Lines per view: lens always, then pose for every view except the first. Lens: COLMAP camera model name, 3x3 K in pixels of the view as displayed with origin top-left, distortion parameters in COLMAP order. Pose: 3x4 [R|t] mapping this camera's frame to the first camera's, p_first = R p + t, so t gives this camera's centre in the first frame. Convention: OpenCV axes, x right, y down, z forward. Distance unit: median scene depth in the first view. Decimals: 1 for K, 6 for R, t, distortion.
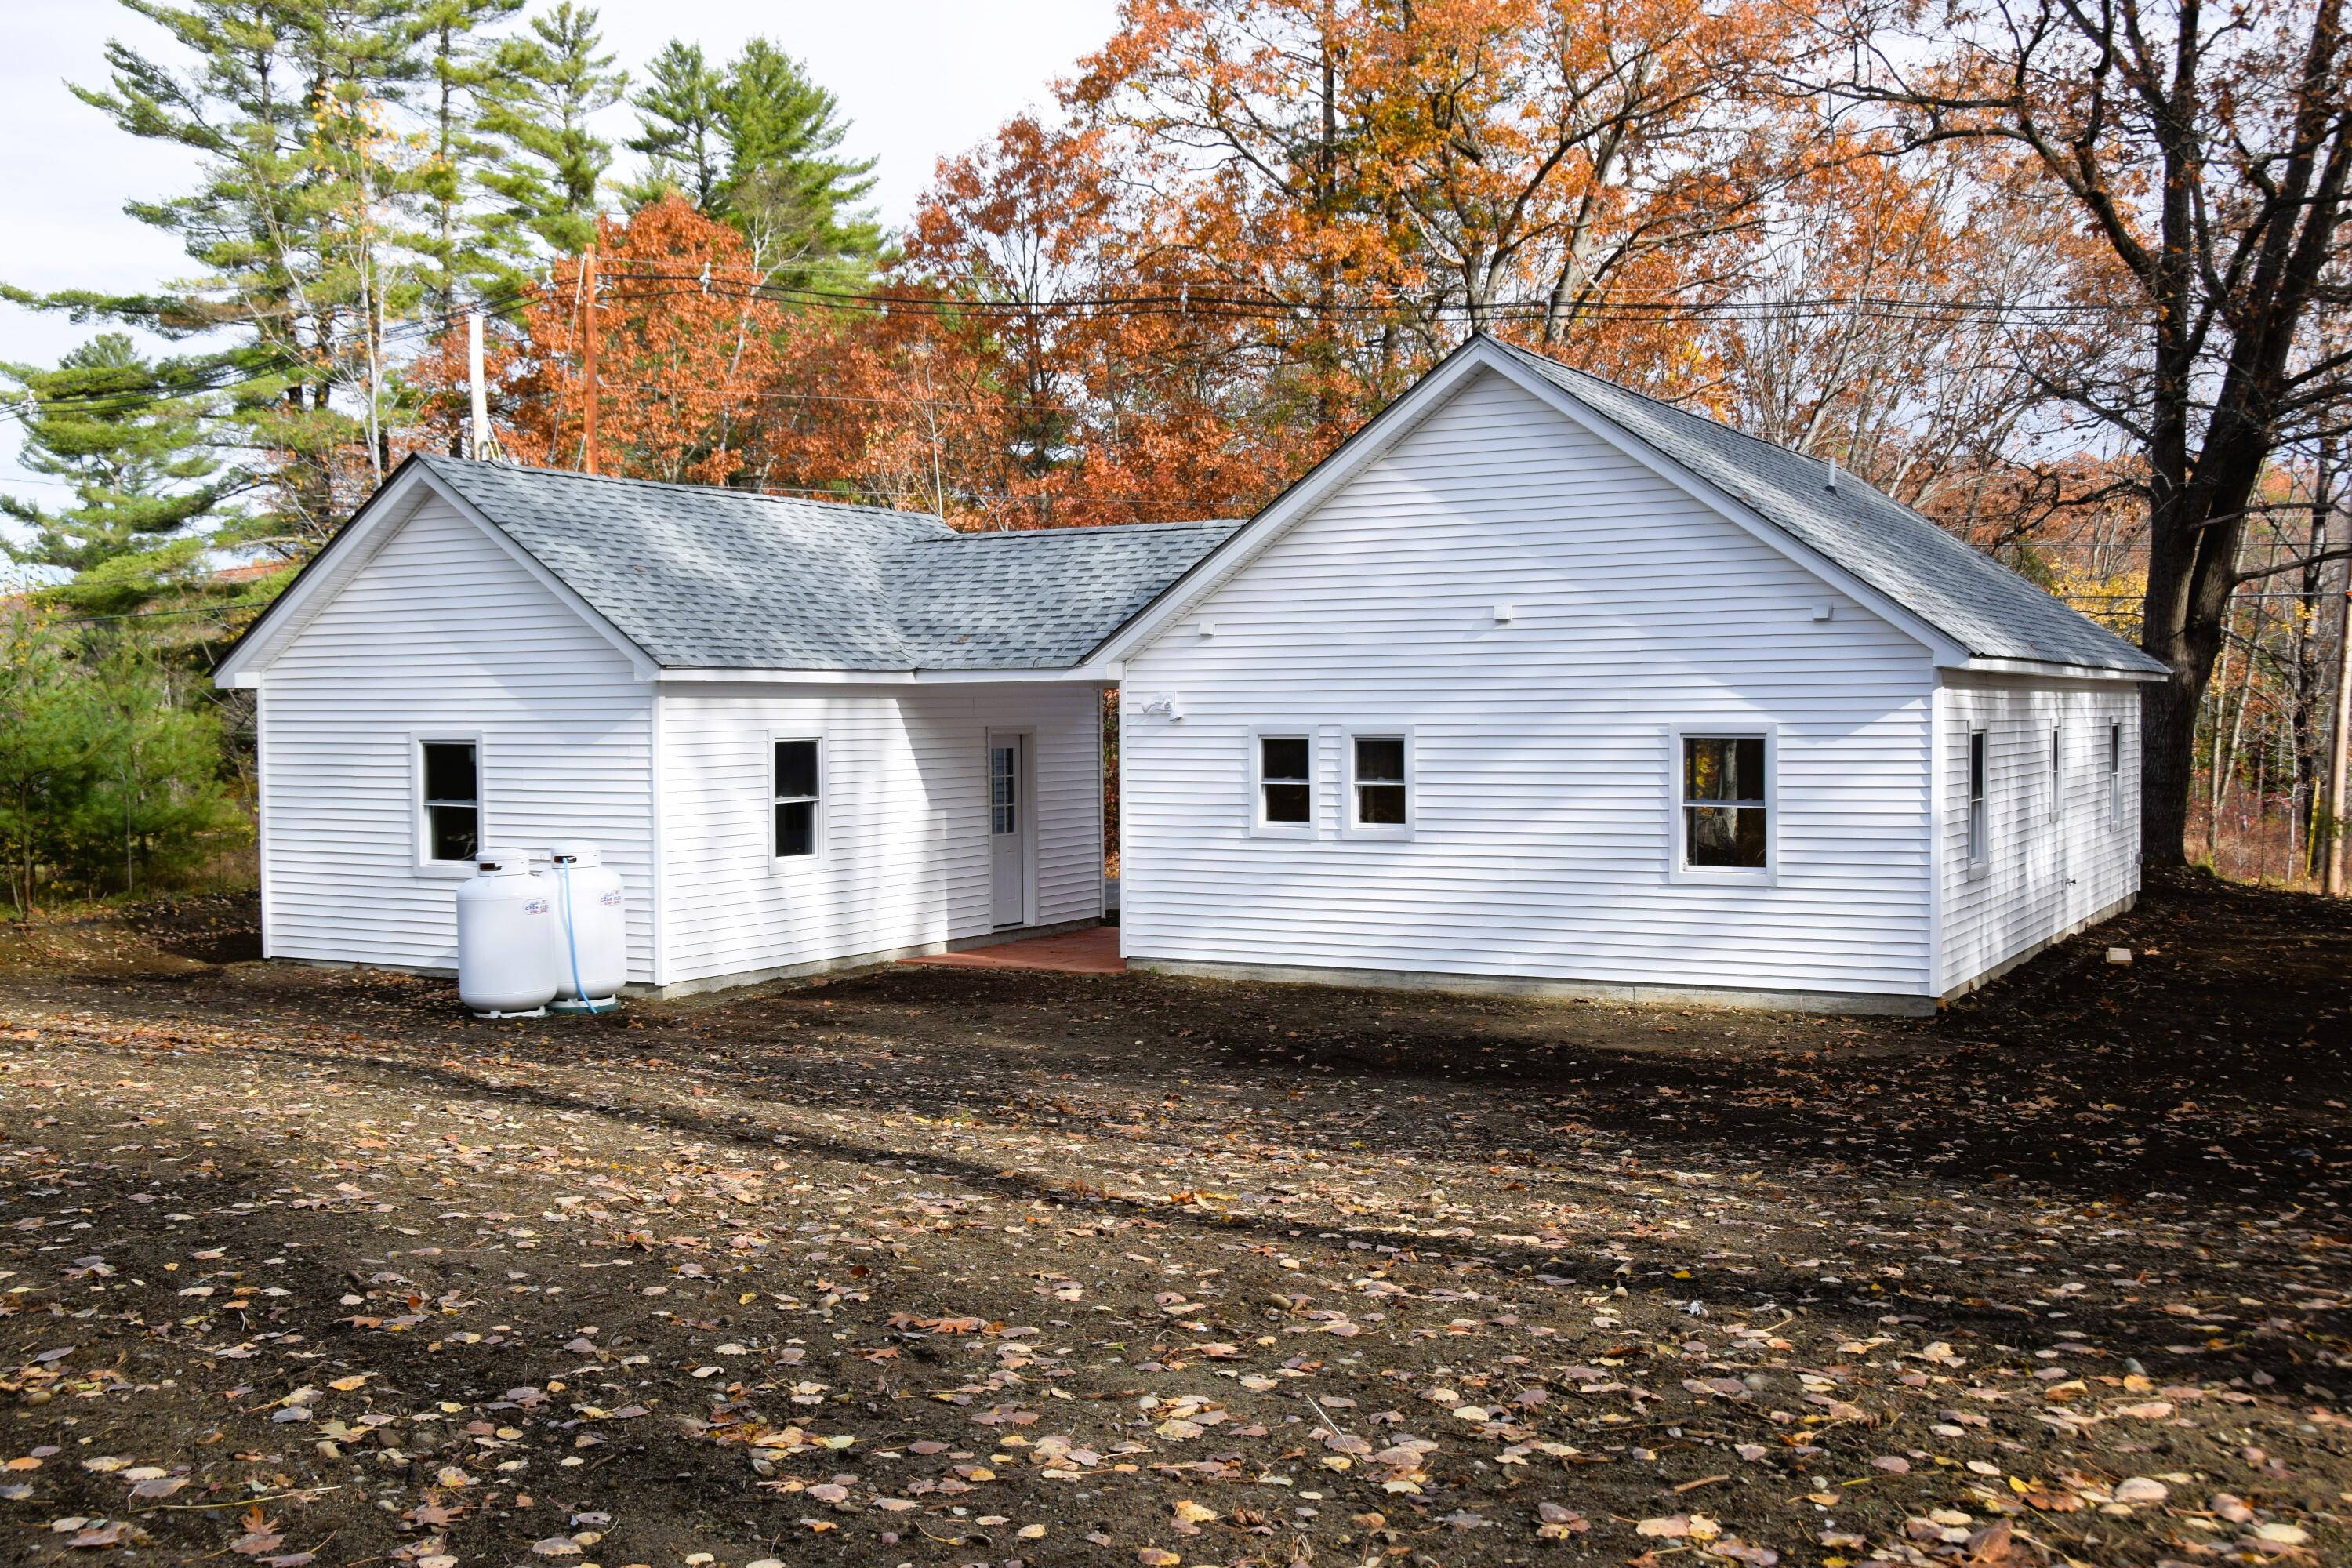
lens RADIAL K [[2346.8, 0, 1177.4], [0, 2346.8, 799.3], [0, 0, 1]] dist [-0.003207, 0.000000]
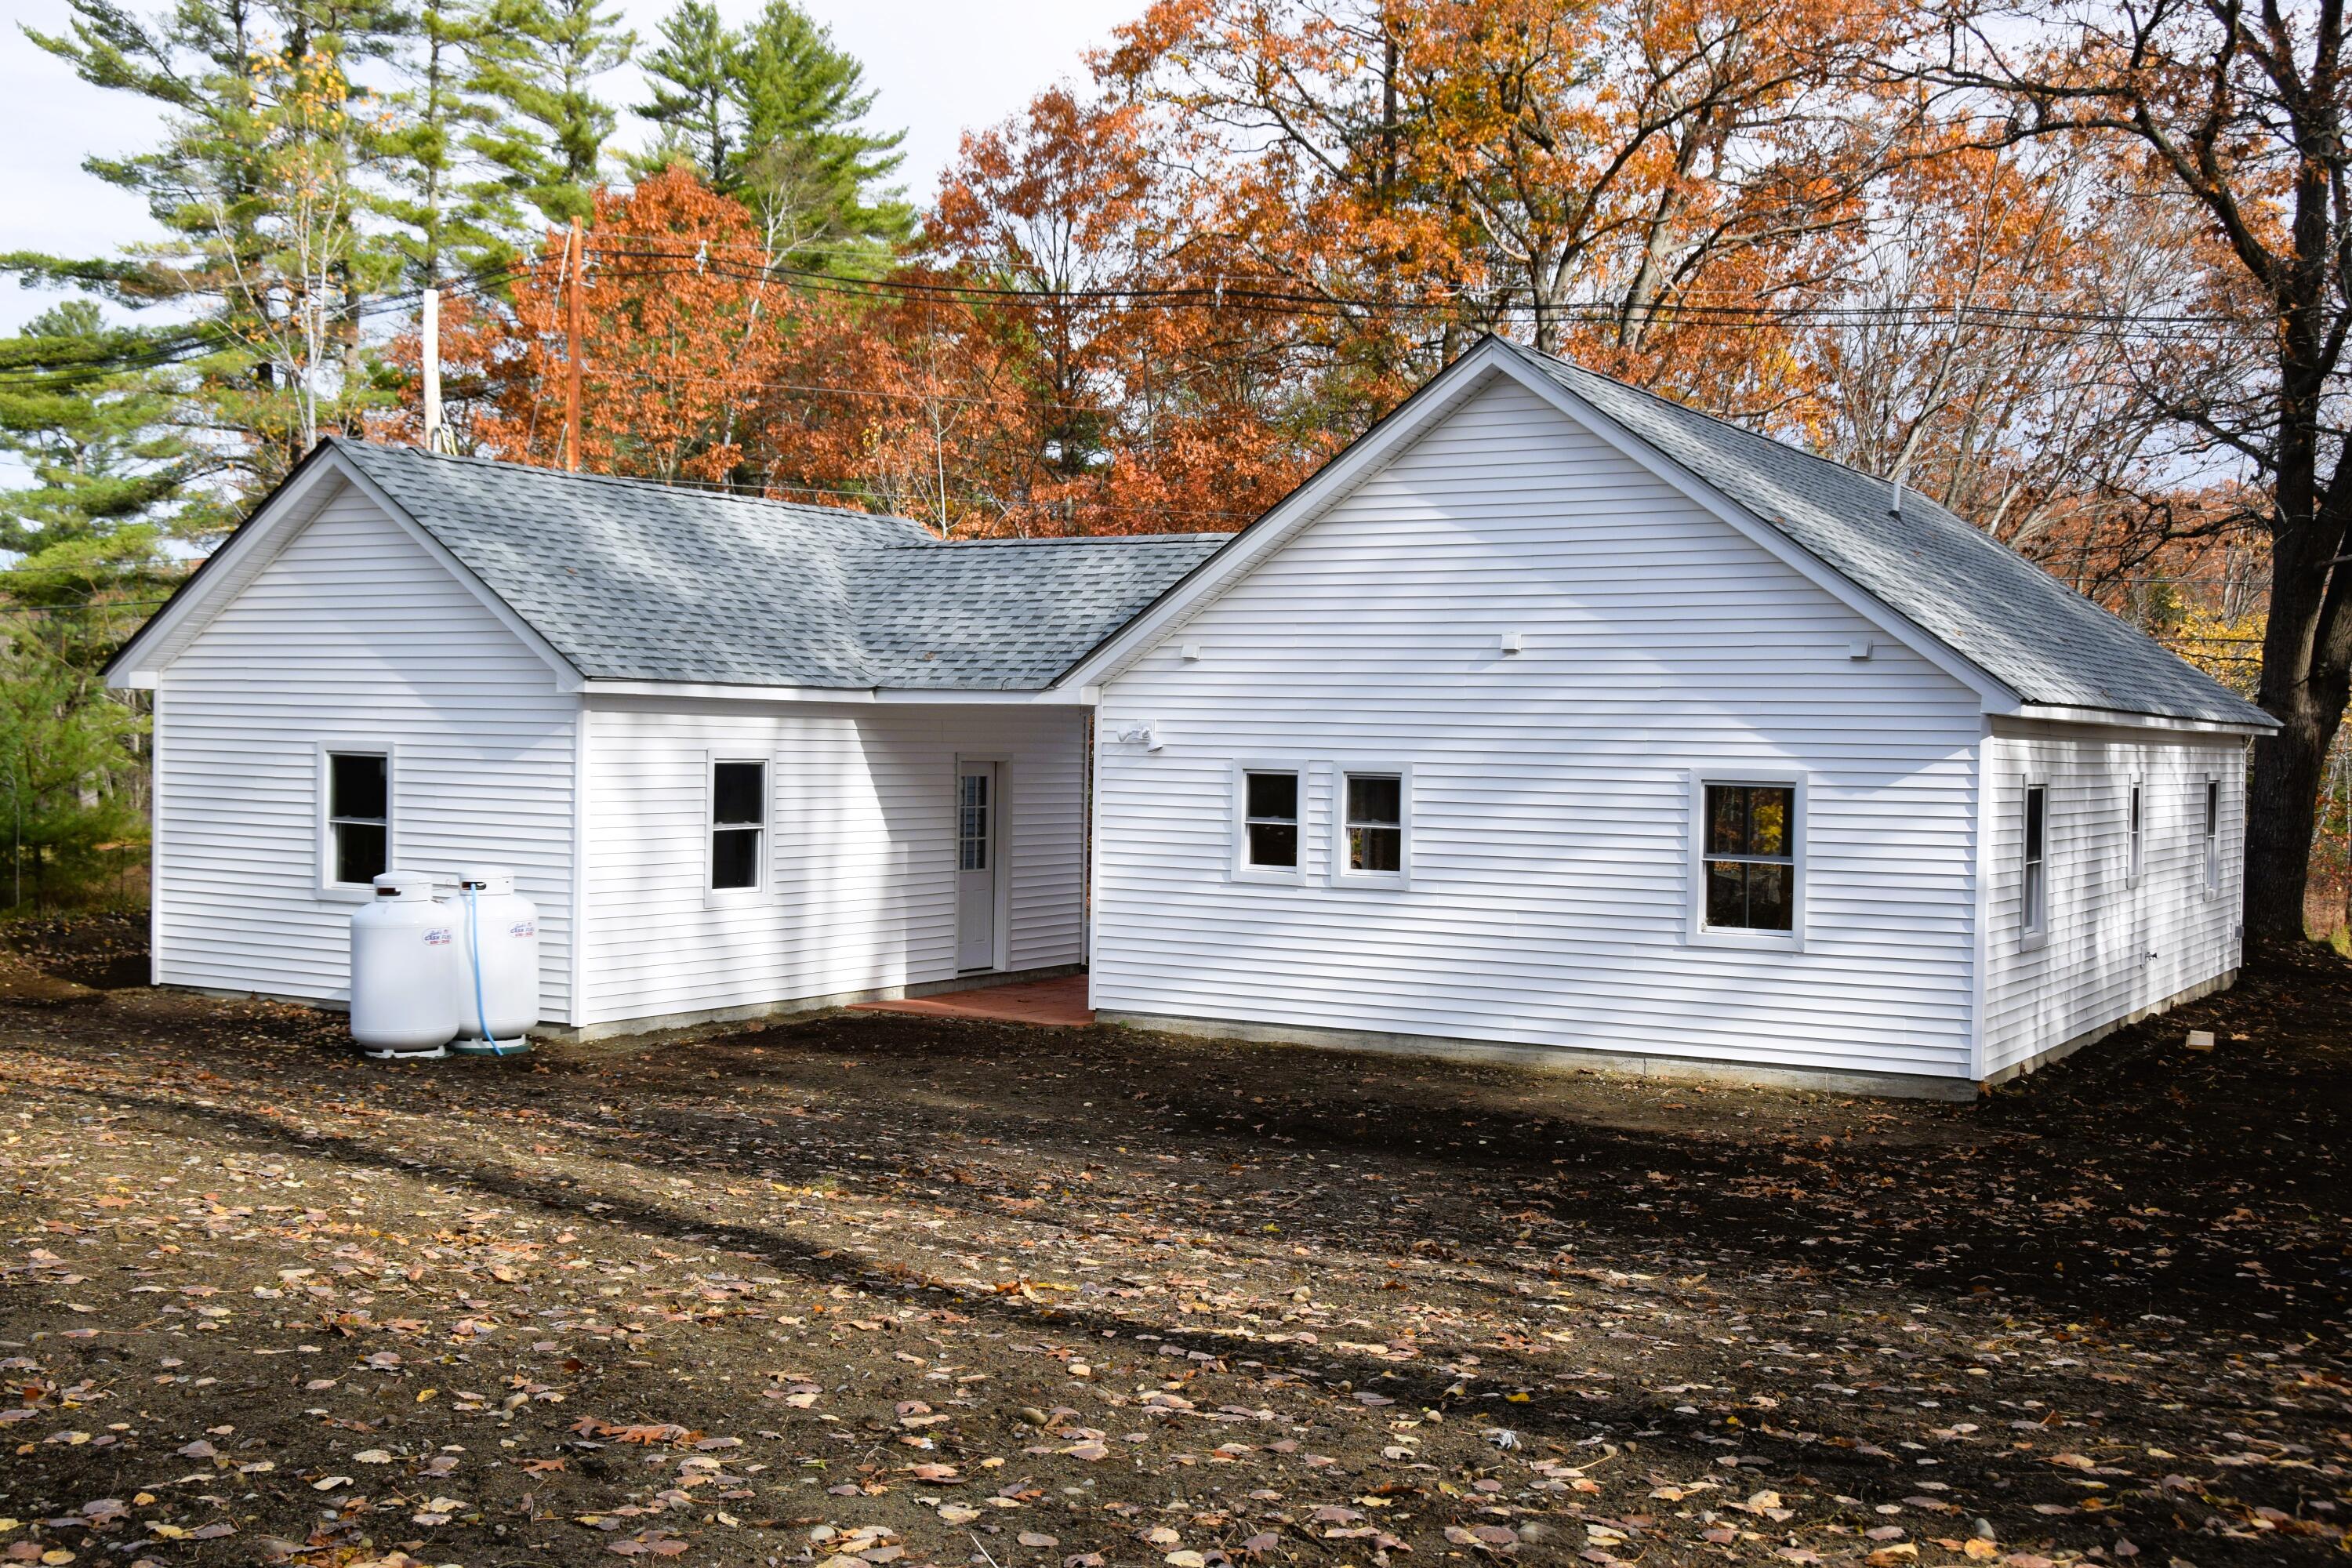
lens RADIAL K [[2545.5, 0, 1176.1], [0, 2545.5, 798.2], [0, 0, 1]] dist [0.040075, 0.000000]
pose [[0.999407, 0.026456, -0.022019, 0.027613], [-0.026766, 0.999545, -0.013906, -0.001590], [0.021641, 0.014487, 0.999661, 0.009263]]
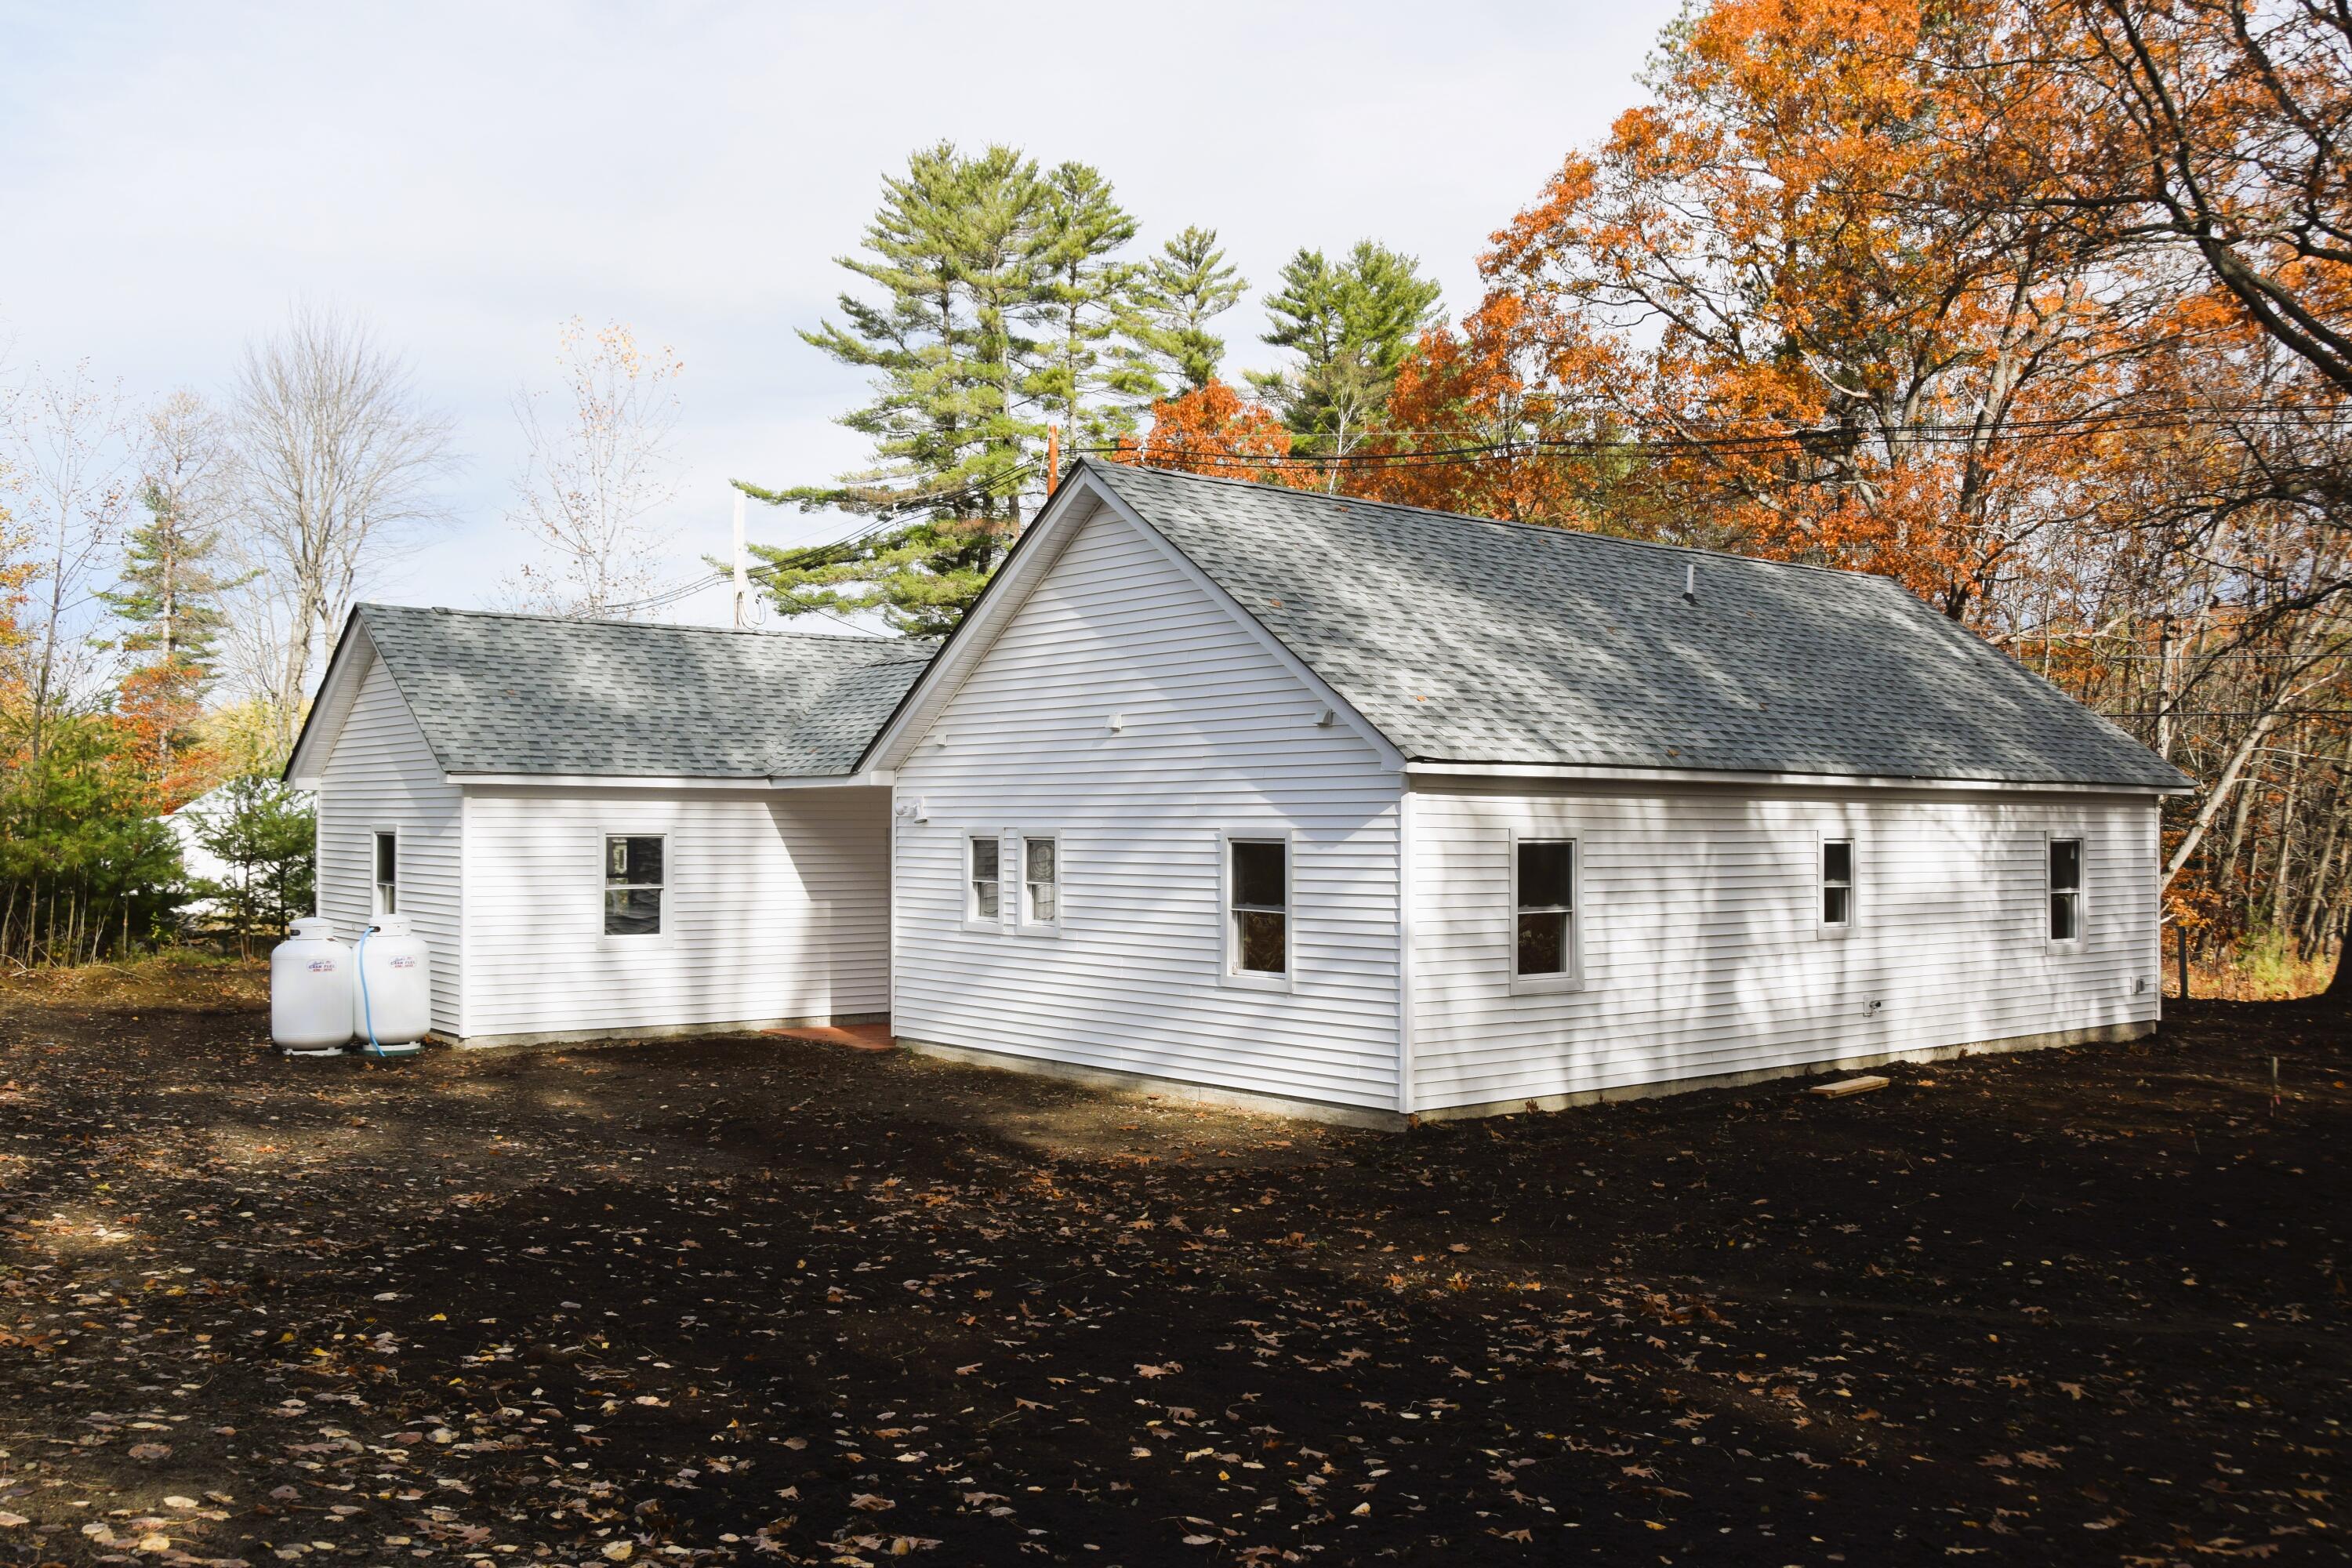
lens RADIAL K [[2088.3, 0, 1178.3], [0, 2088.3, 788.8], [0, 0, 1]] dist [-0.078033, 0.008891]
pose [[0.925108, 0.003491, -0.379689, 0.445947], [-0.024826, 0.998374, -0.051308, -0.002060], [0.378893, 0.056891, 0.923690, 0.128947]]
